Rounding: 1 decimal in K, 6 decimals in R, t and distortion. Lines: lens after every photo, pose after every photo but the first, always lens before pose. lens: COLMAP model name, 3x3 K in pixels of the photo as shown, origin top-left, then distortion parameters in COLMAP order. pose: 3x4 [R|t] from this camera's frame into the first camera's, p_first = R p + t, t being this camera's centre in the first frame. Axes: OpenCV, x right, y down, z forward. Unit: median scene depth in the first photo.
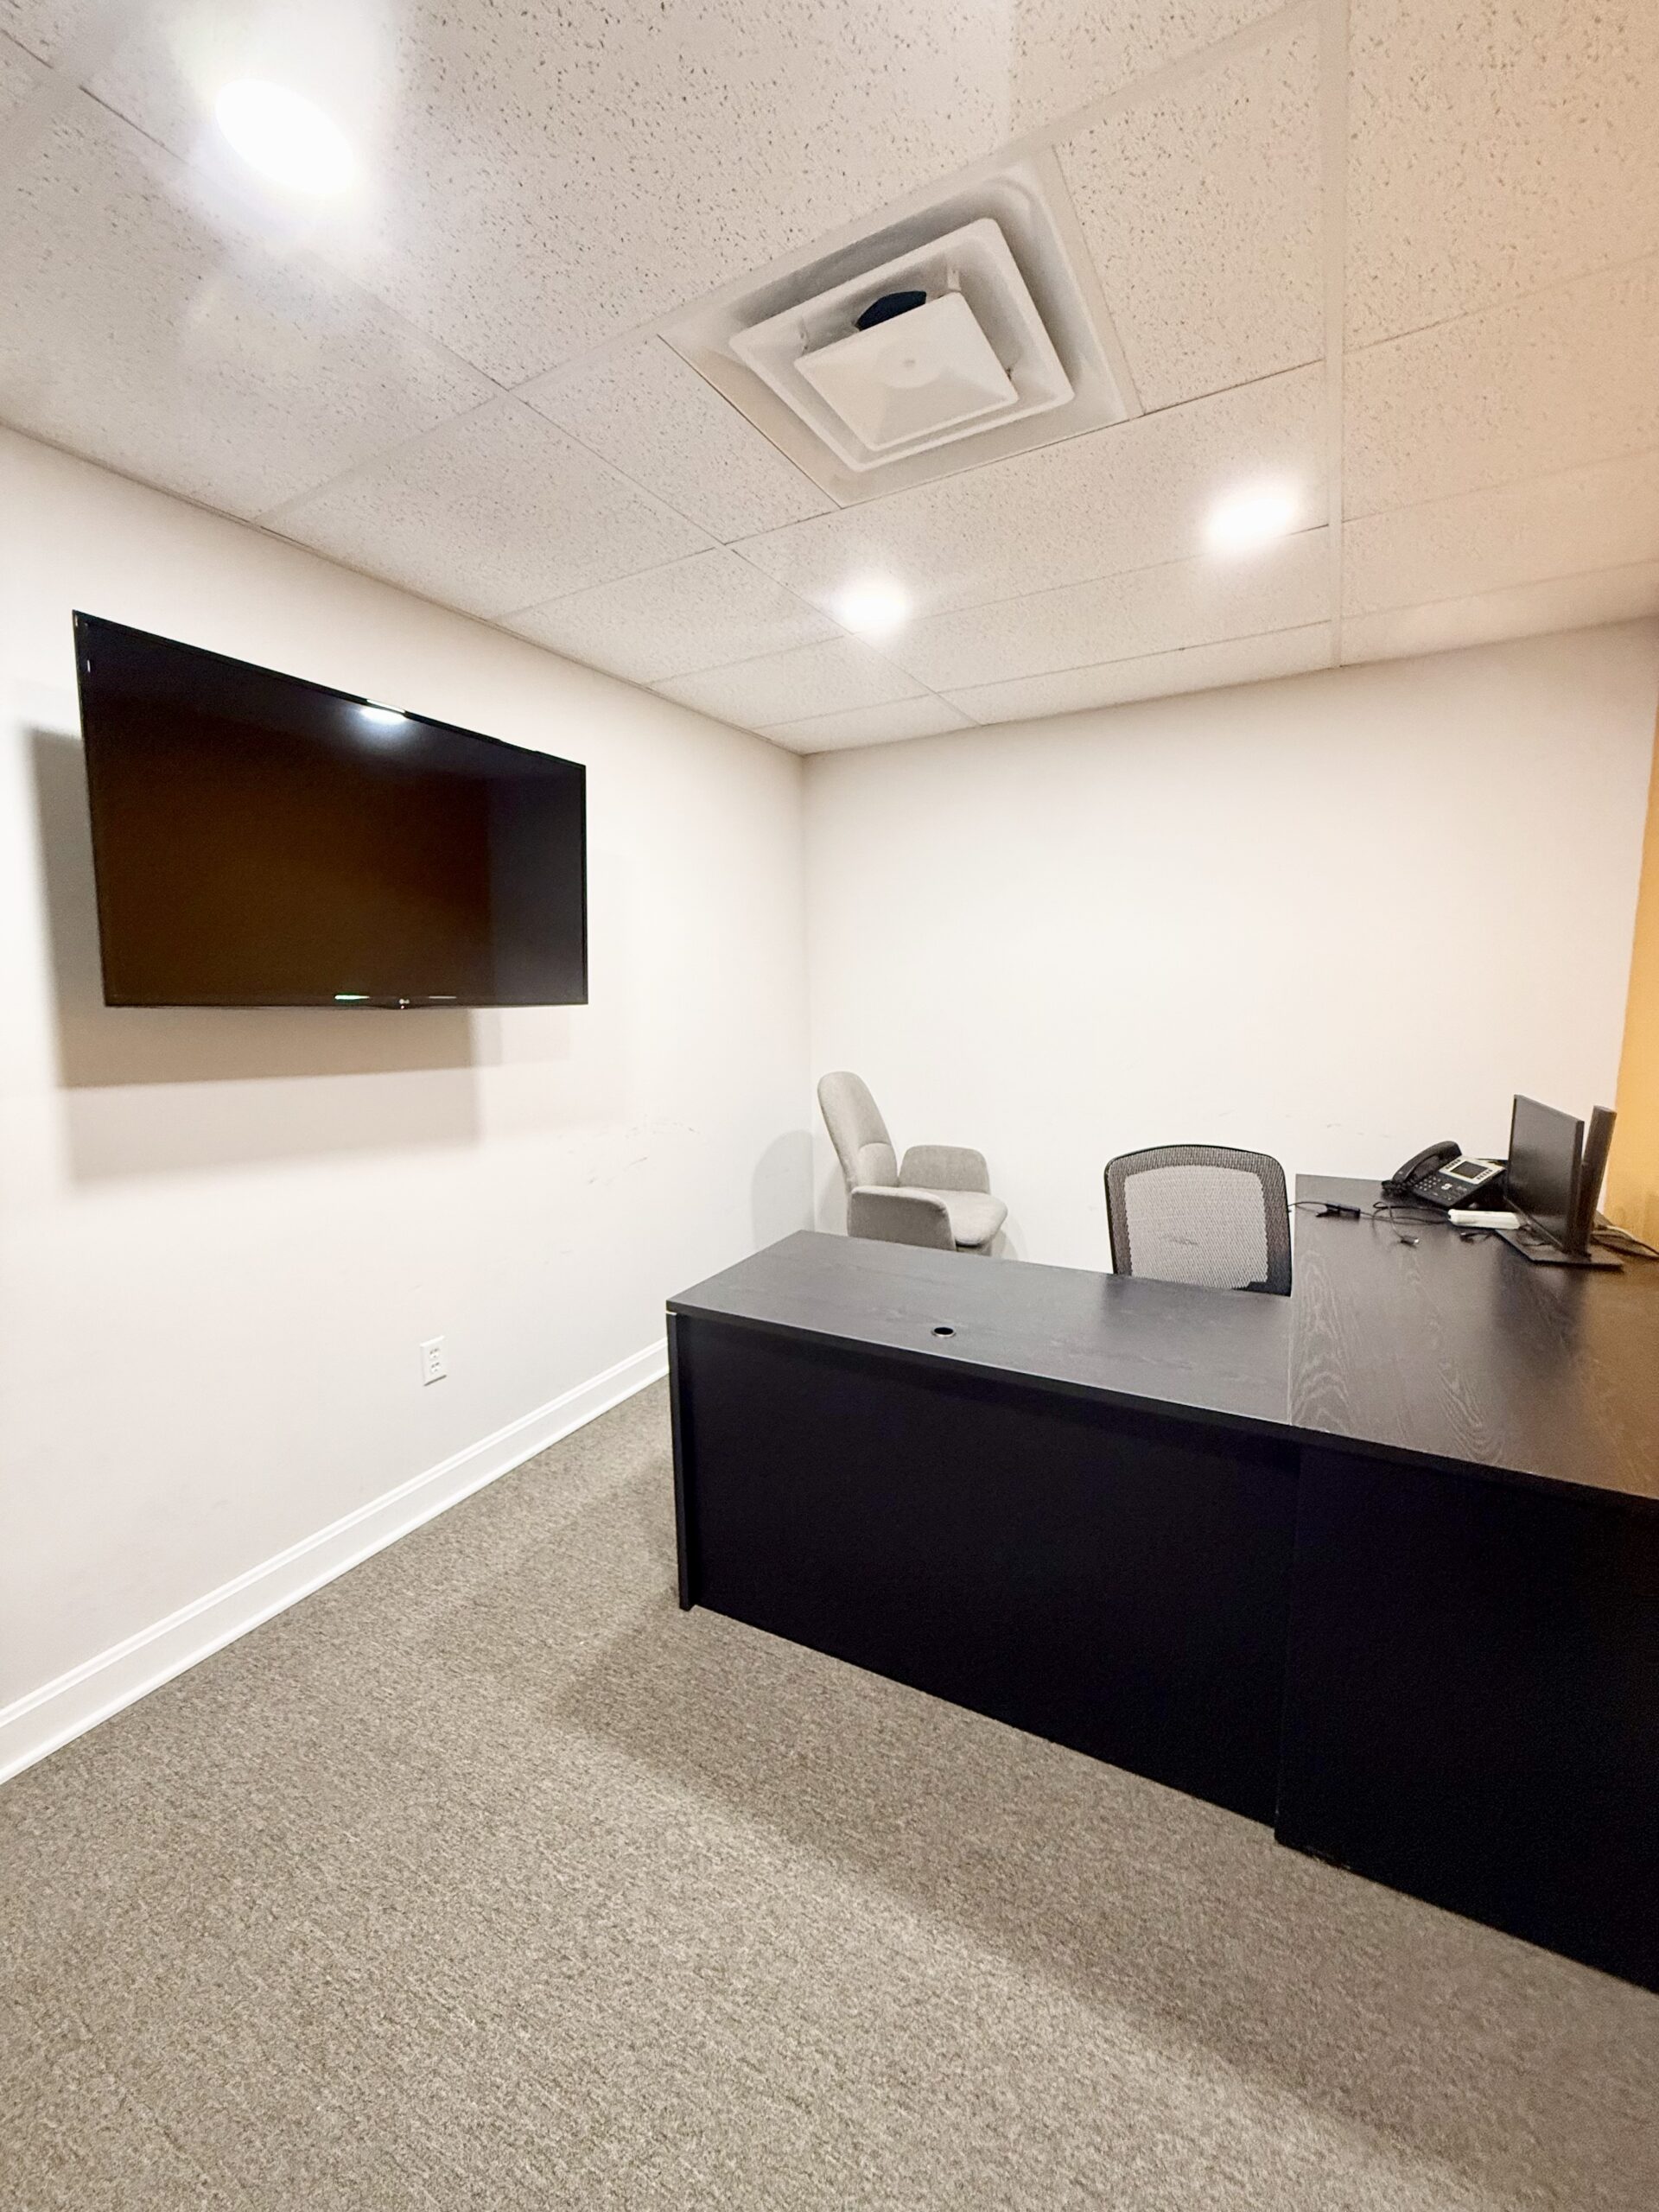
lens RADIAL K [[892.3, 0, 841.0], [0, 892.3, 1106.8], [0, 0, 1]] dist [-0.008655, 0.001650]
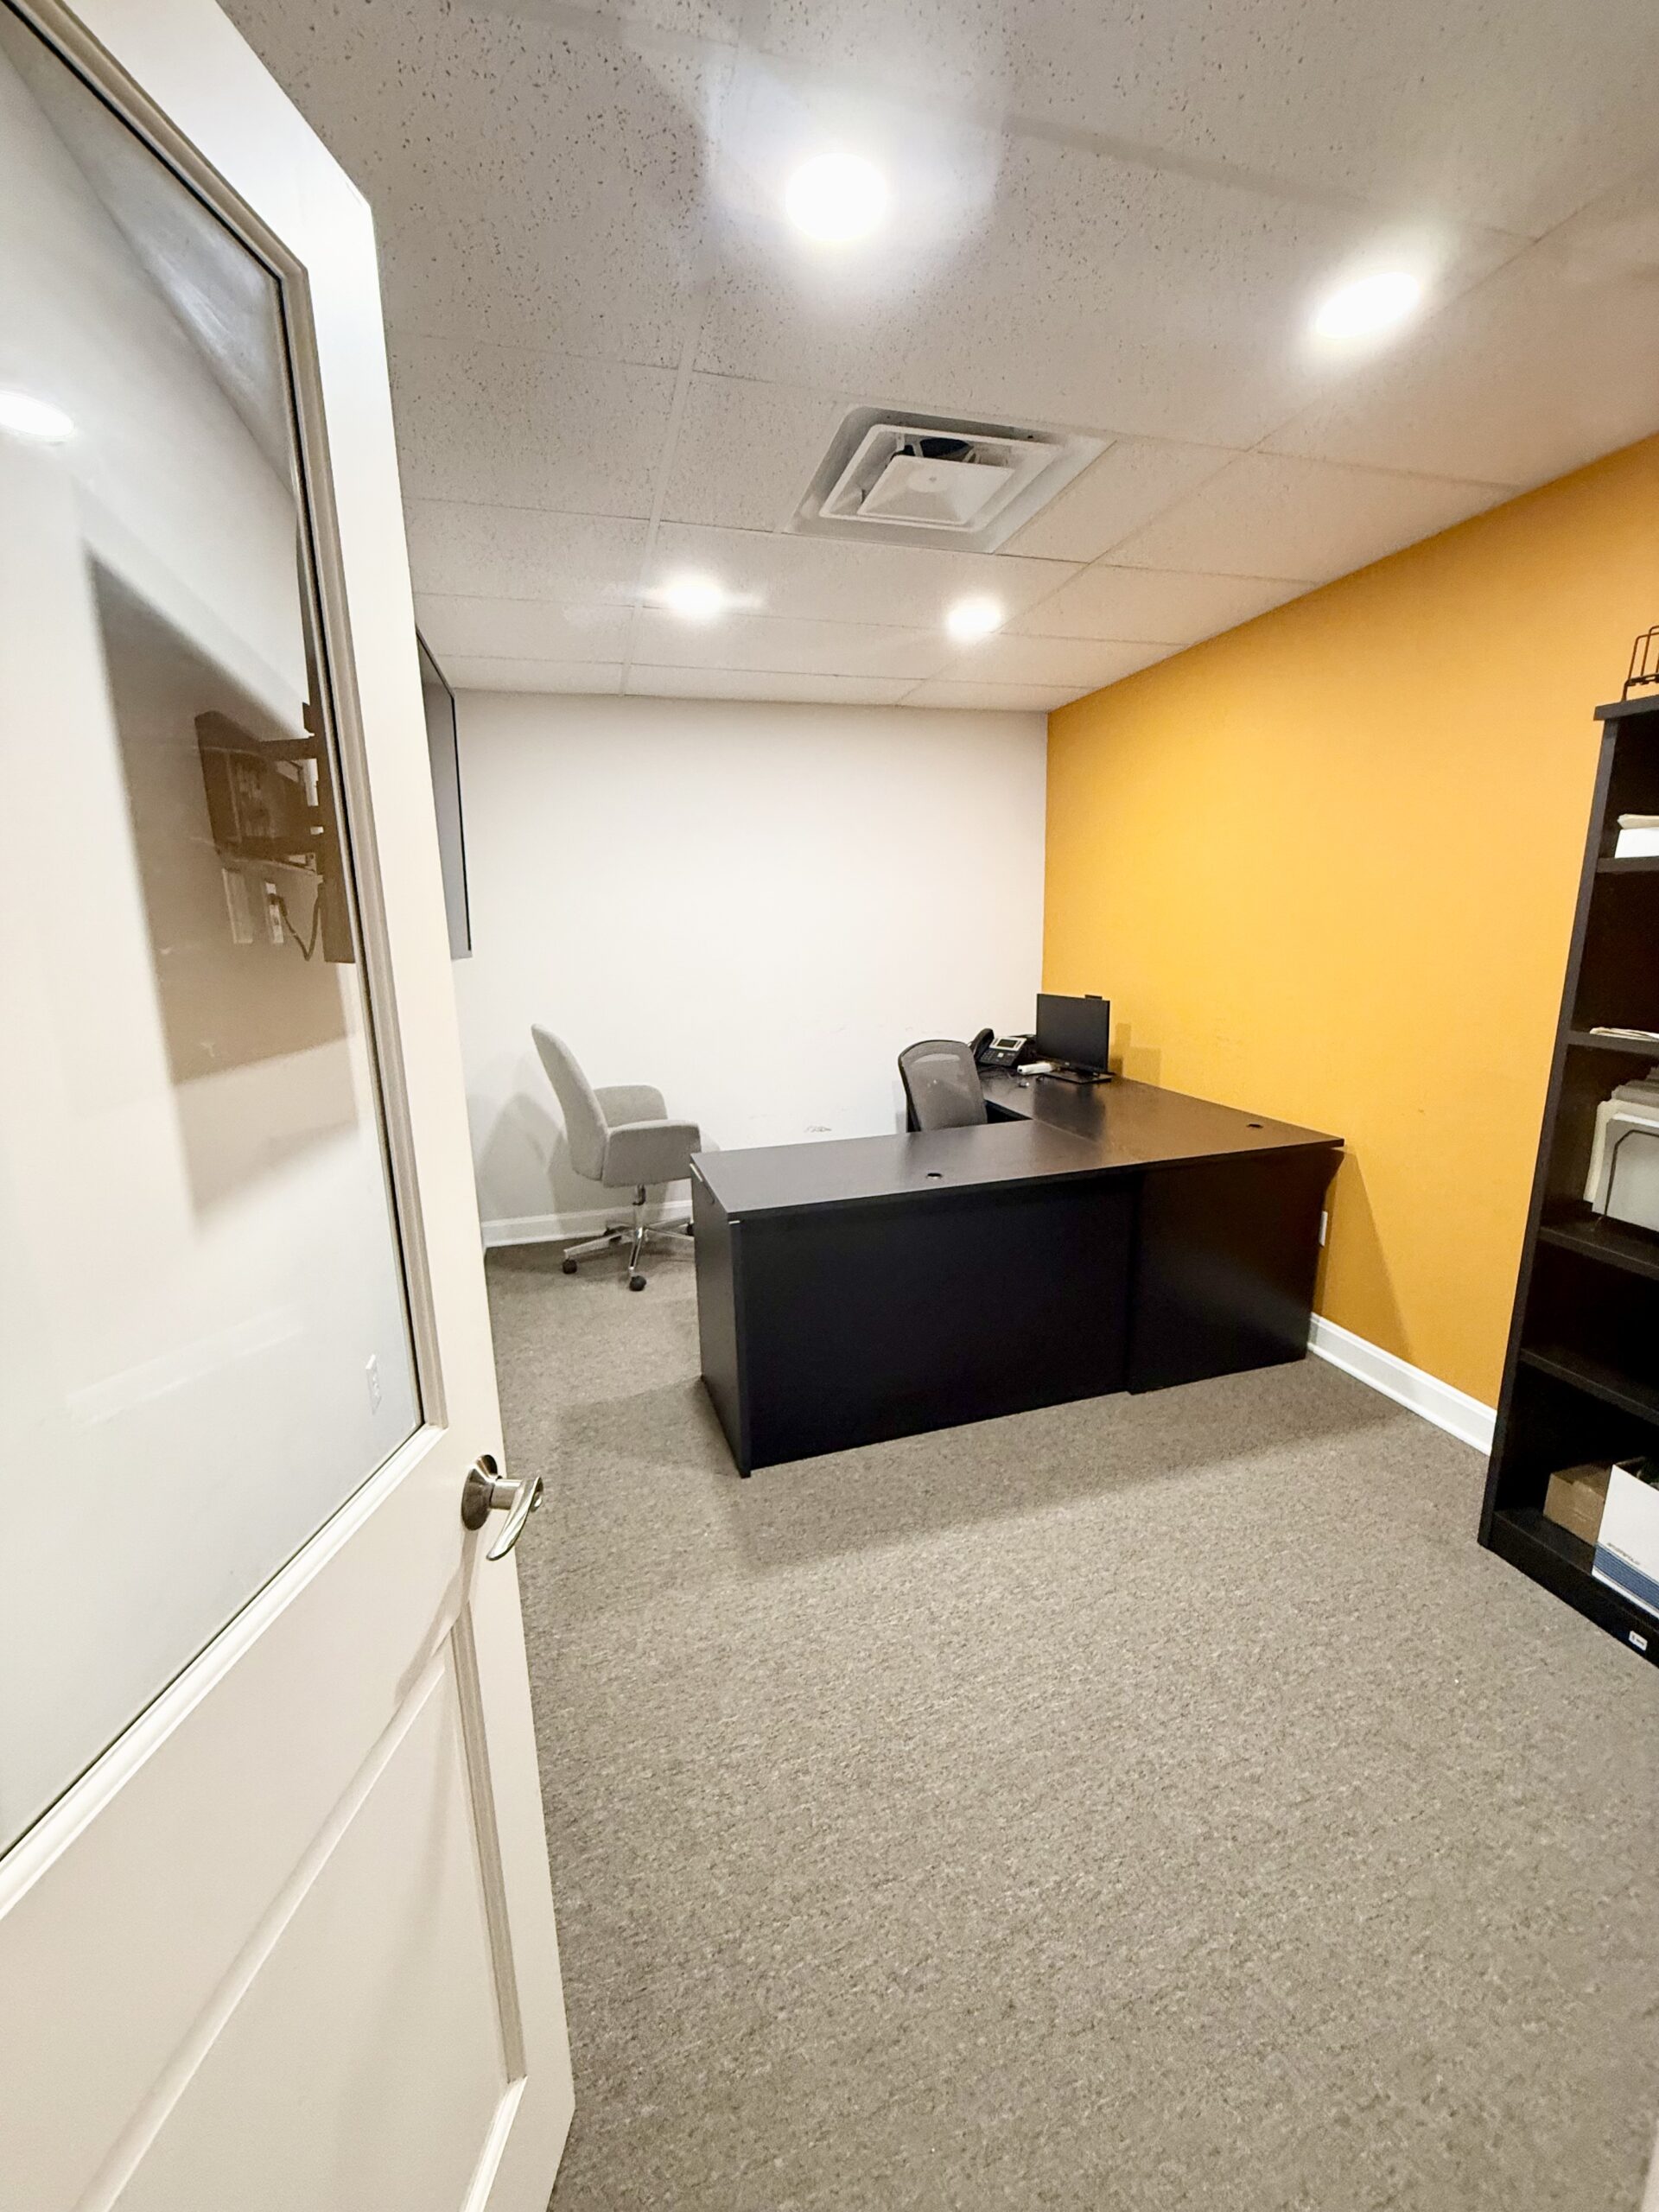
lens RADIAL K [[892.3, 0, 837.4], [0, 892.3, 1112.3], [0, 0, 1]] dist [-0.008655, 0.001650]
pose [[0.691559, -0.155213, 0.705447, -0.978839], [0.118901, 0.987779, 0.100771, -0.007154], [-0.712467, 0.014189, 0.701562, 0.112247]]
